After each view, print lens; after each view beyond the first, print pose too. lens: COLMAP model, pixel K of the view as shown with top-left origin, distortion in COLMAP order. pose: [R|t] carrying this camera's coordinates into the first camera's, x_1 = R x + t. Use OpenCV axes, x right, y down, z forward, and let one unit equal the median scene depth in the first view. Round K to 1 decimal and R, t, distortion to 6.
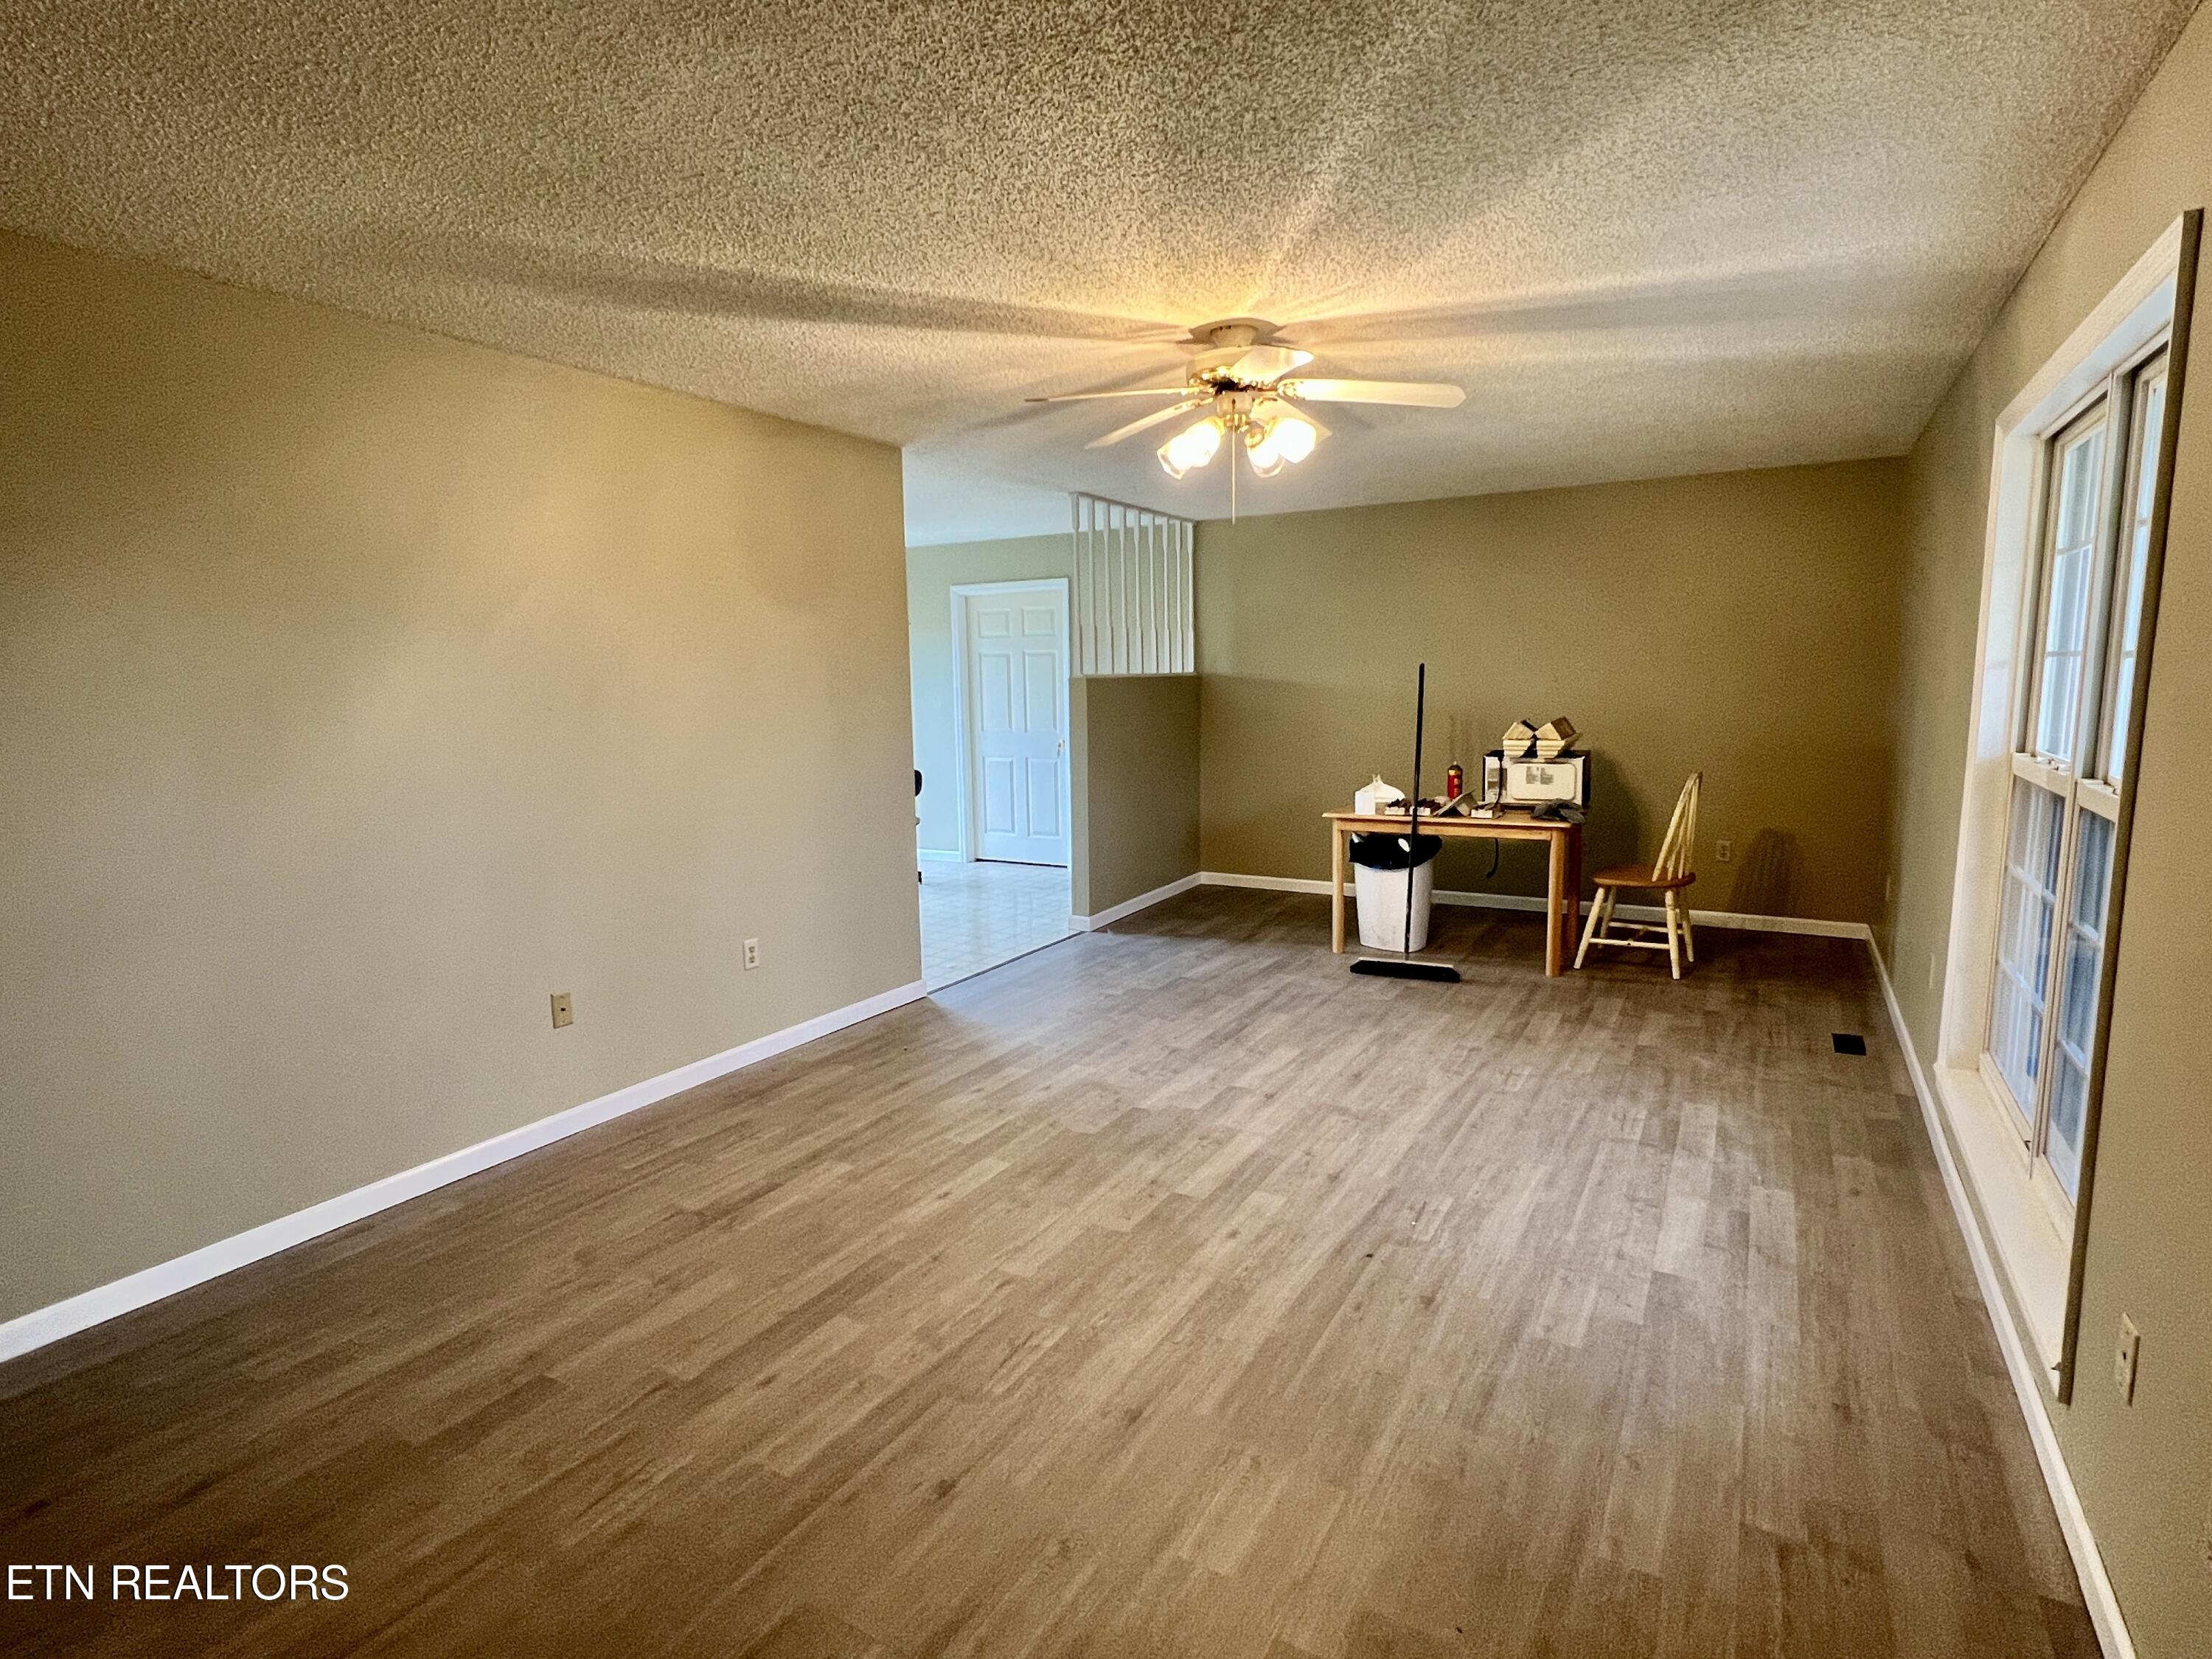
lens RADIAL K [[1142.6, 0, 1105.7], [0, 1142.6, 837.6], [0, 0, 1]] dist [-0.000633, 0.000109]
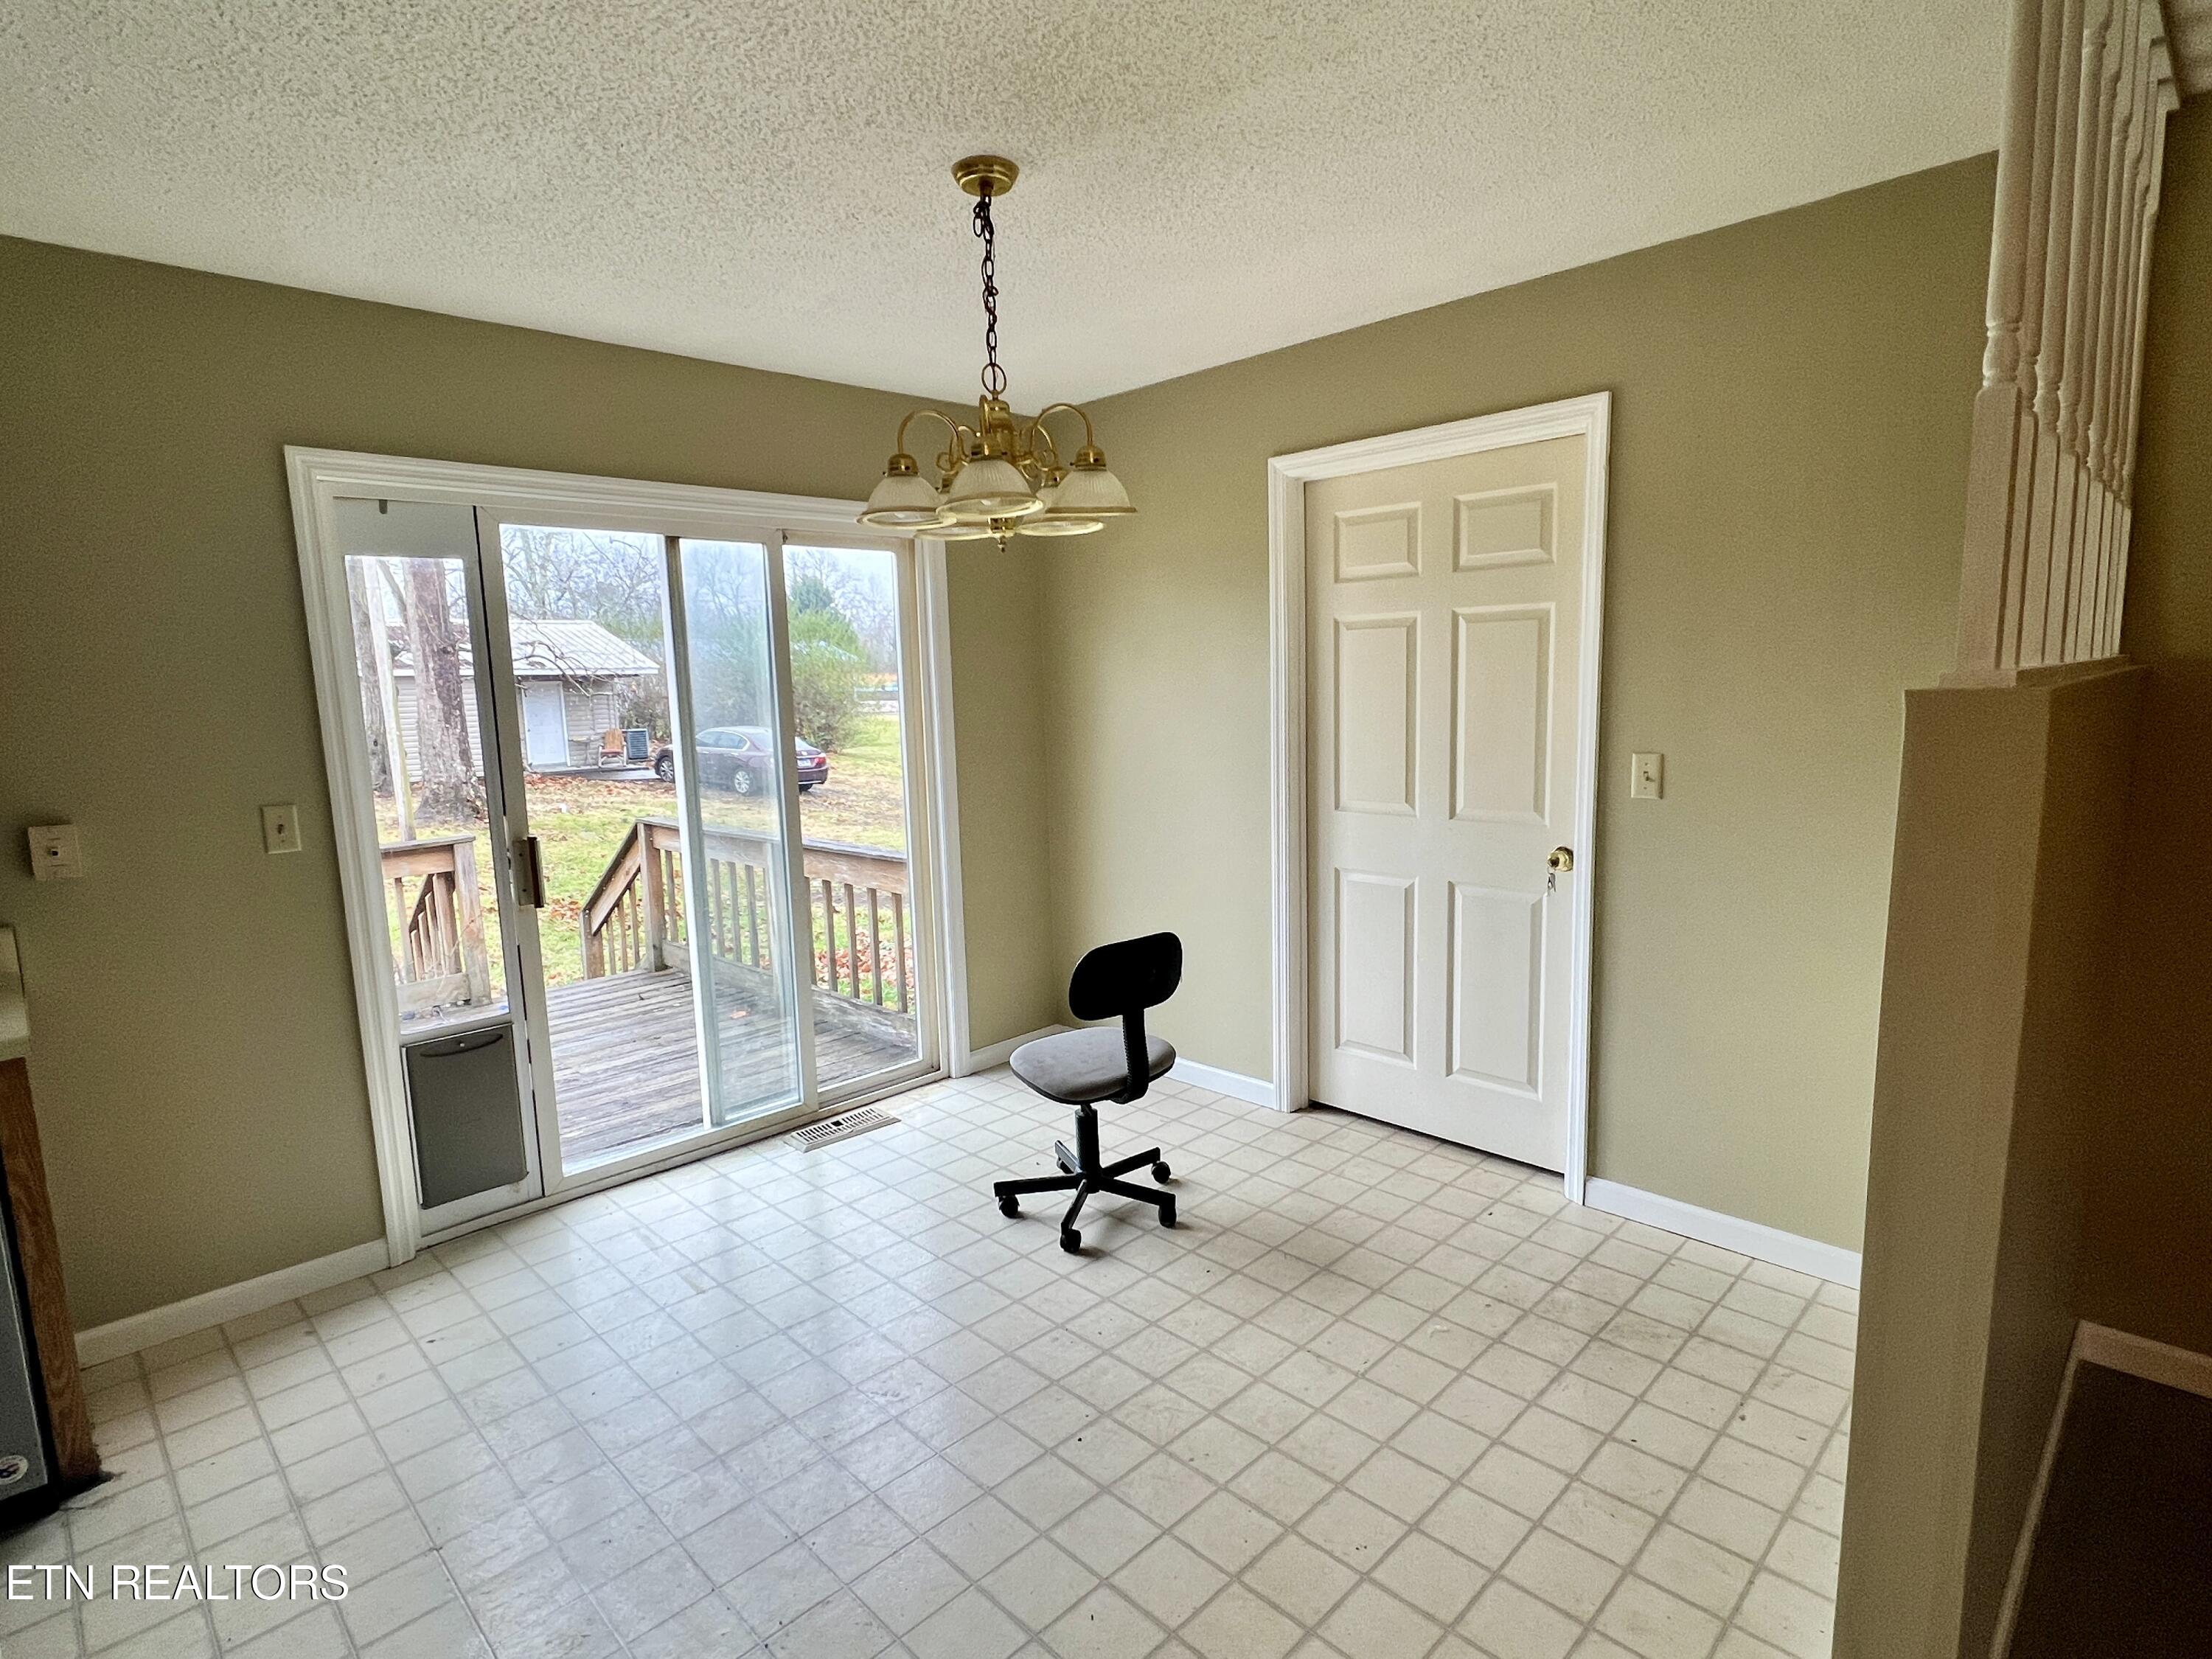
lens RADIAL K [[1142.6, 0, 1105.7], [0, 1142.6, 837.6], [0, 0, 1]] dist [-0.000633, 0.000109]
pose [[0.962158, 0.025029, -0.271340, -0.176253], [-0.023384, 0.999683, 0.009293, -0.195685], [0.271486, -0.002596, 0.962439, 1.337048]]
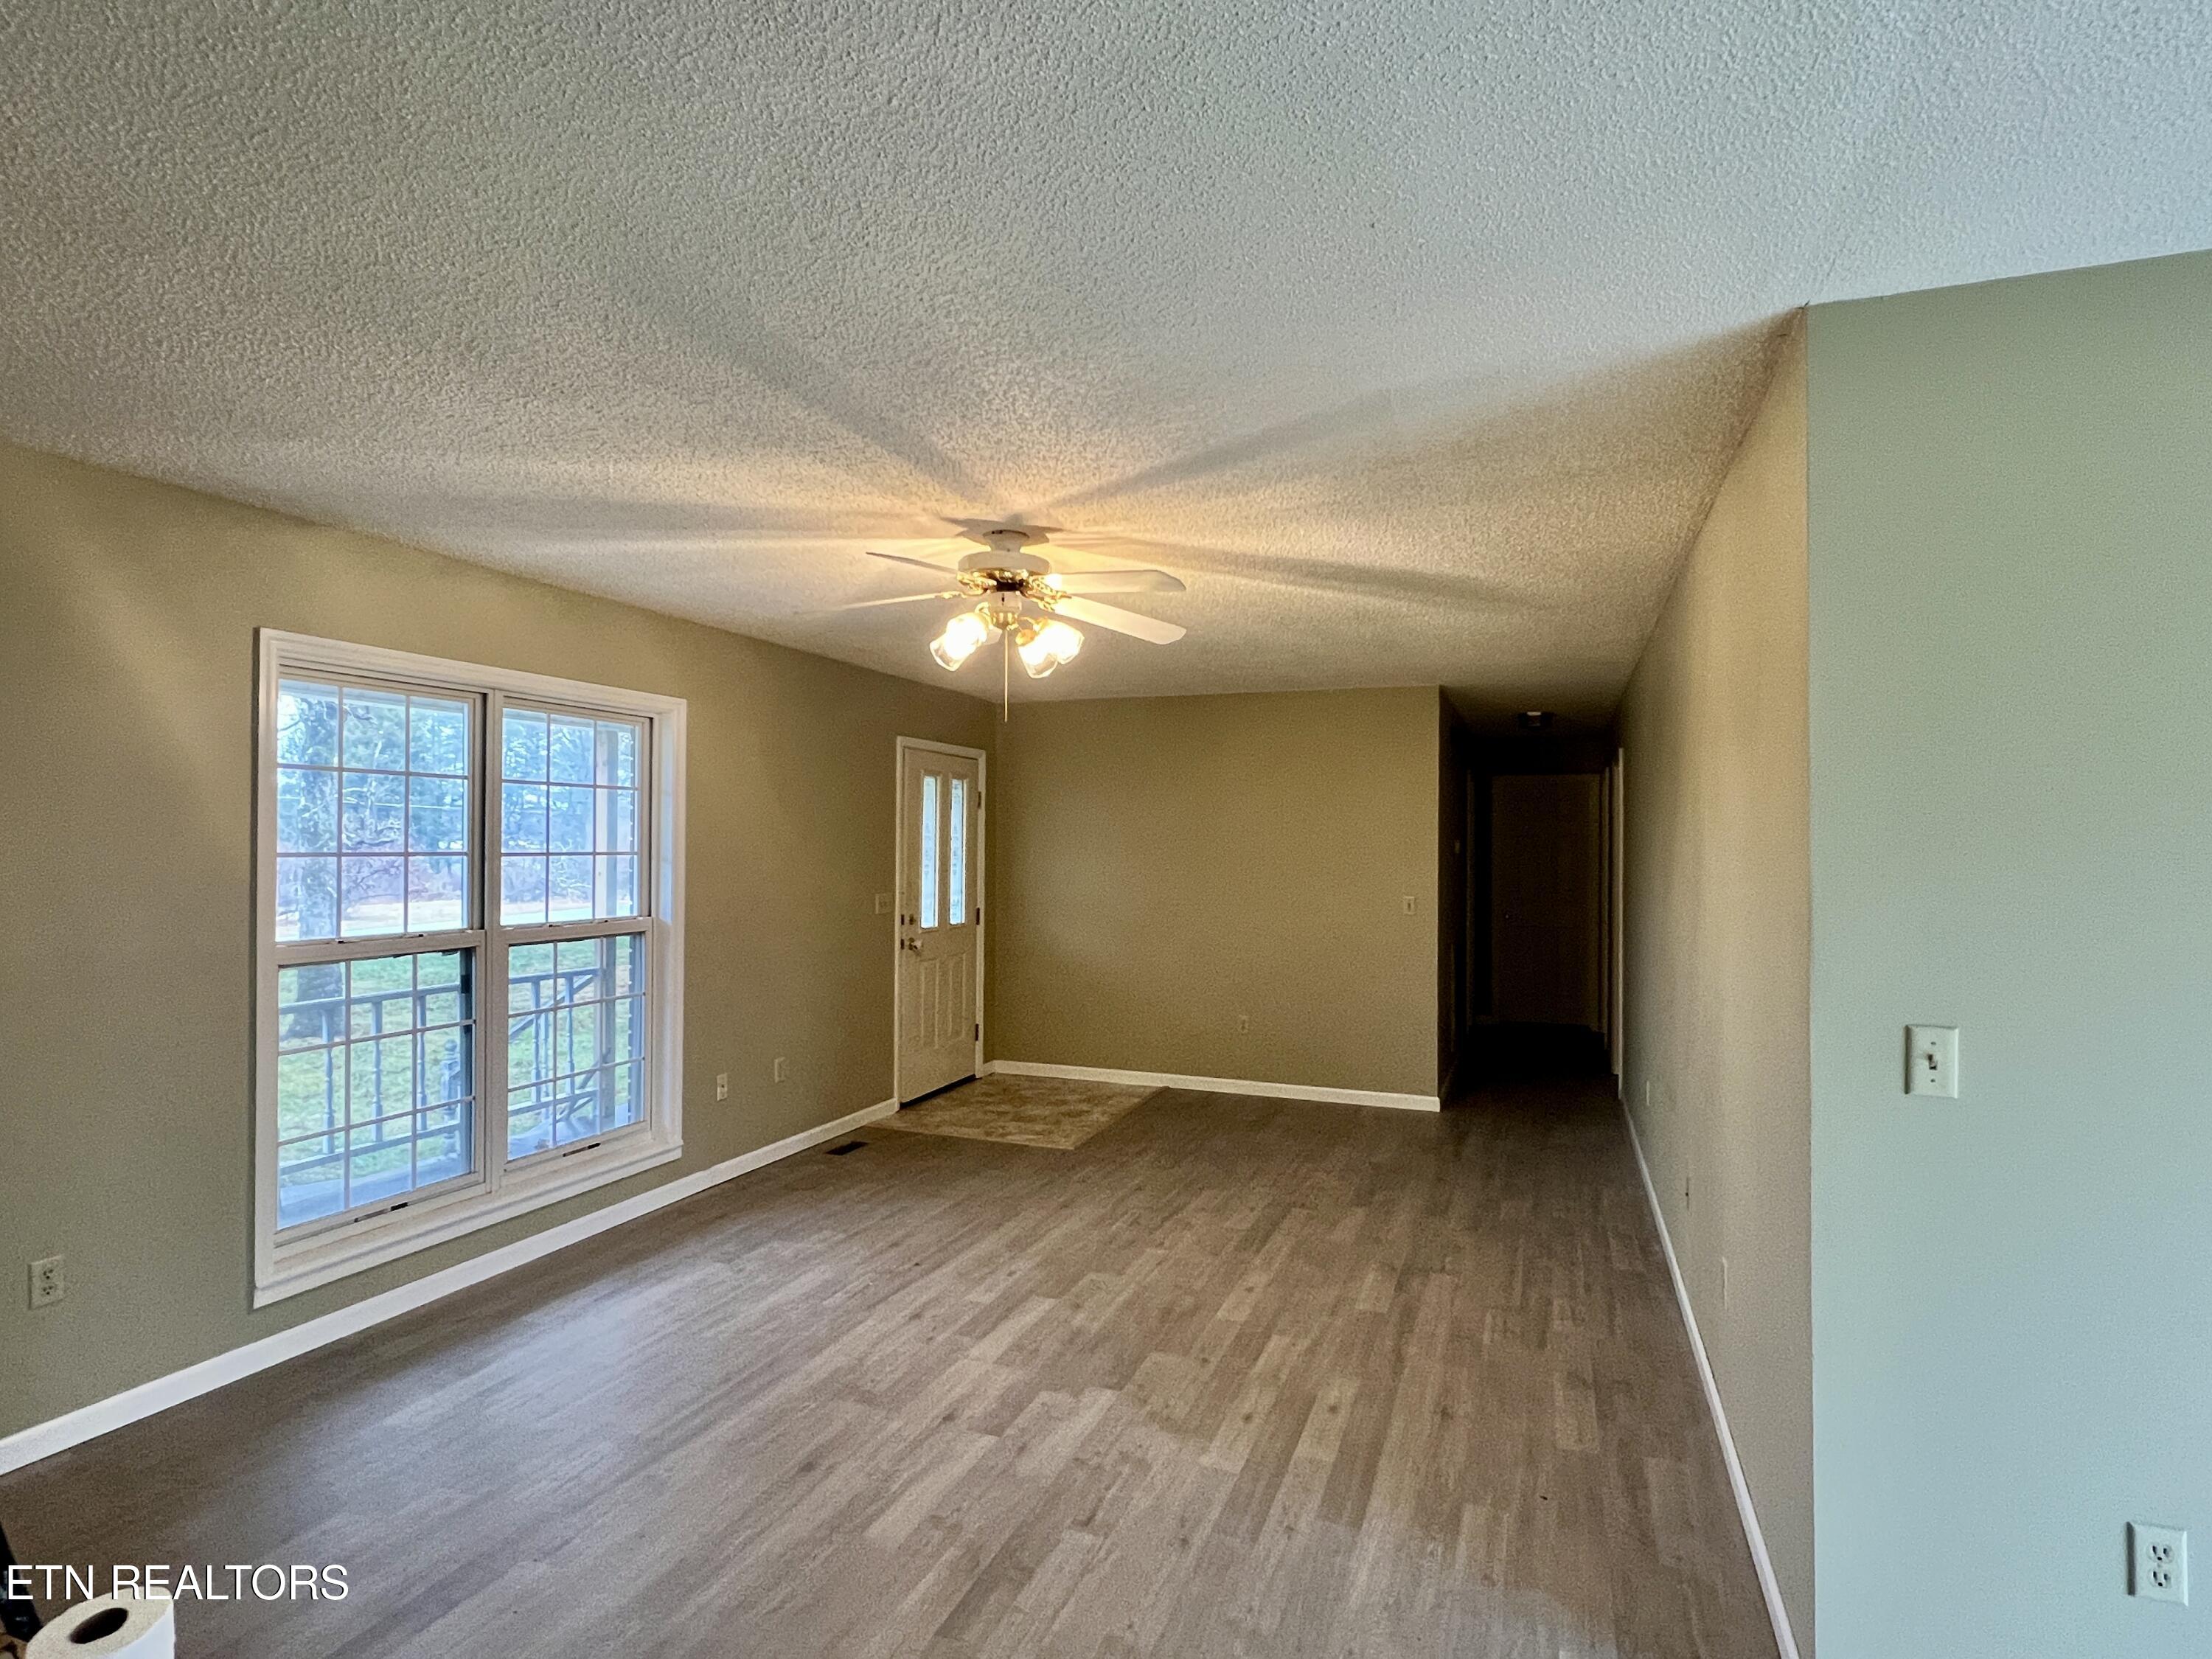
lens RADIAL K [[1142.6, 0, 1105.7], [0, 1142.6, 837.6], [0, 0, 1]] dist [-0.000633, 0.000109]
pose [[-0.988101, 0.012144, -0.153329, 0.160139], [-0.009319, 0.990320, 0.138492, -0.275819], [0.153527, 0.138273, -0.978422, 1.792918]]
